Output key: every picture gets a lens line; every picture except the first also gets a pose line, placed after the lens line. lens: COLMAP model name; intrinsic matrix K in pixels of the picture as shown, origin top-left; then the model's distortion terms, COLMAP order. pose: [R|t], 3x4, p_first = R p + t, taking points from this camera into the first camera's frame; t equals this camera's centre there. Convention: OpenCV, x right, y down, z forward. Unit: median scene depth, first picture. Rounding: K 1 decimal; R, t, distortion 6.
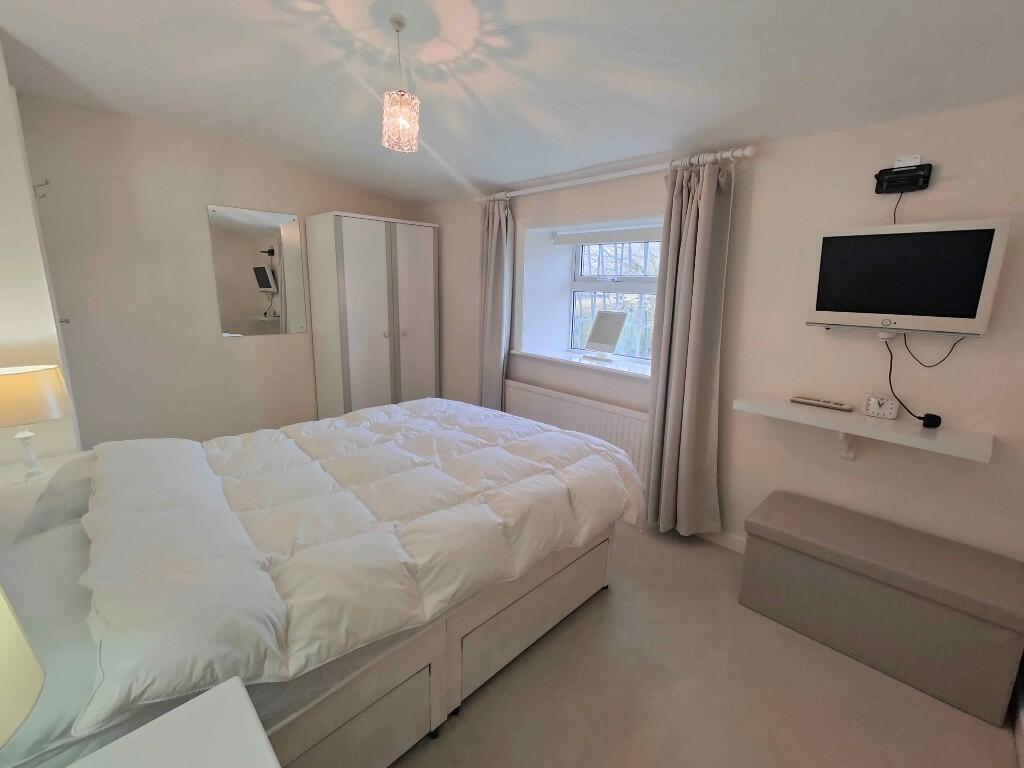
lens RADIAL K [[442.7, 0, 509.8], [0, 442.7, 380.3], [0, 0, 1]] dist [0.011119, 0.000611]
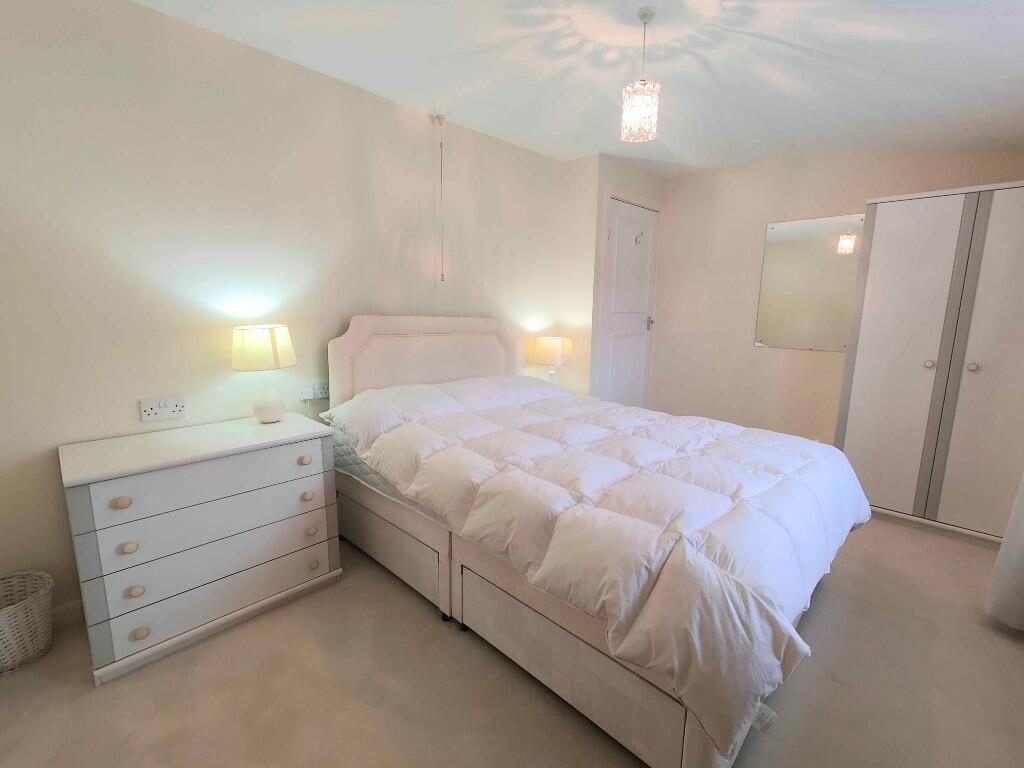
lens RADIAL K [[450.0, 0, 515.7], [0, 450.0, 379.2], [0, 0, 1]] dist [-0.000827, -0.000218]
pose [[0.033884, 0.144312, -0.988952, 0.821883], [-0.225819, 0.965036, 0.133085, -0.069384], [0.973580, 0.218815, 0.065287, 0.785089]]
